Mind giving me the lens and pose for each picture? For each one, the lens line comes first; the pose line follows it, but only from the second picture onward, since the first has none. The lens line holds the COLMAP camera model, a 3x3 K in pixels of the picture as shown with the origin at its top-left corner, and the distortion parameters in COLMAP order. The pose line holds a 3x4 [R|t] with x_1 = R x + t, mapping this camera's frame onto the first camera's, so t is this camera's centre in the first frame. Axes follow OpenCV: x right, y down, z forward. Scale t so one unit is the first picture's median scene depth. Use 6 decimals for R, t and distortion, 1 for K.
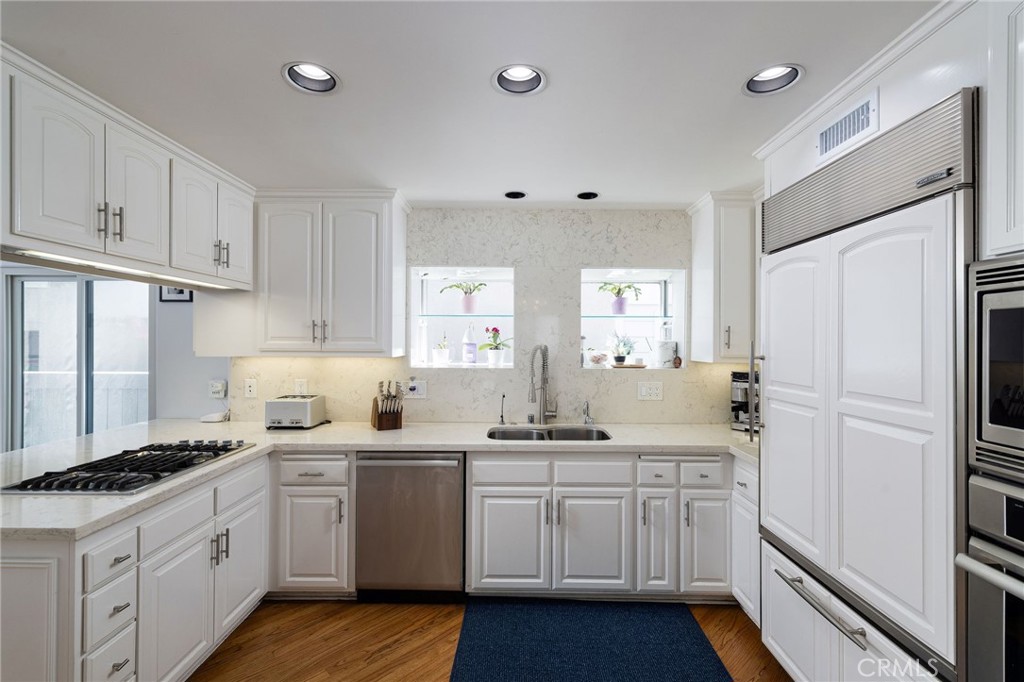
lens RADIAL K [[430.5, 0, 513.1], [0, 430.5, 338.1], [0, 0, 1]] dist [0.002887, -0.000182]
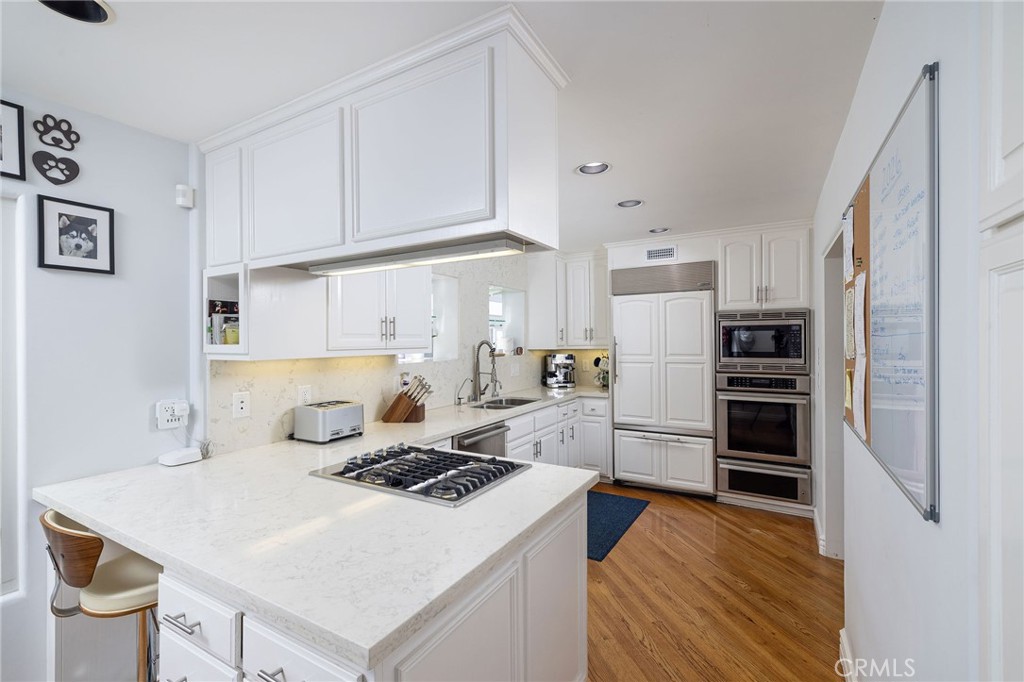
lens RADIAL K [[430.5, 0, 513.1], [0, 430.5, 338.1], [0, 0, 1]] dist [0.002887, -0.000182]
pose [[0.509071, -0.006409, 0.860701, -1.804987], [0.005763, 0.999975, 0.004038, 0.007170], [-0.860705, 0.002905, 0.509095, 0.424485]]
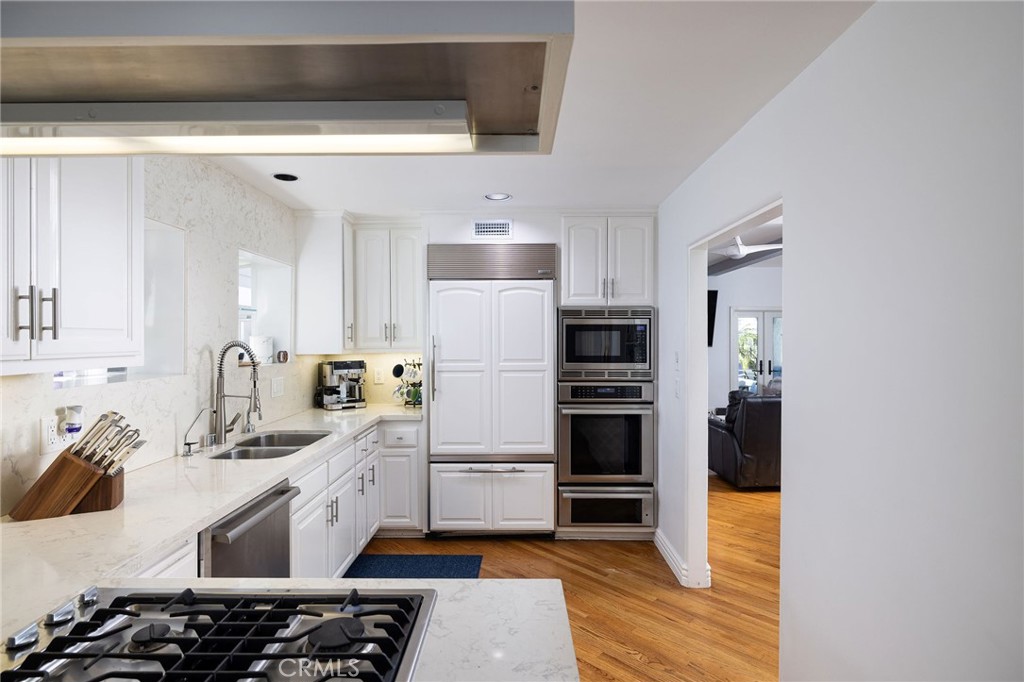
lens RADIAL K [[509.8, 0, 507.8], [0, 509.8, 340.5], [0, 0, 1]] dist [-0.002399, -0.000362]
pose [[0.020979, -0.010080, 0.999729, -1.493717], [-0.004543, 0.999938, 0.010178, 0.006508], [-0.999770, -0.004755, 0.020932, 0.830671]]
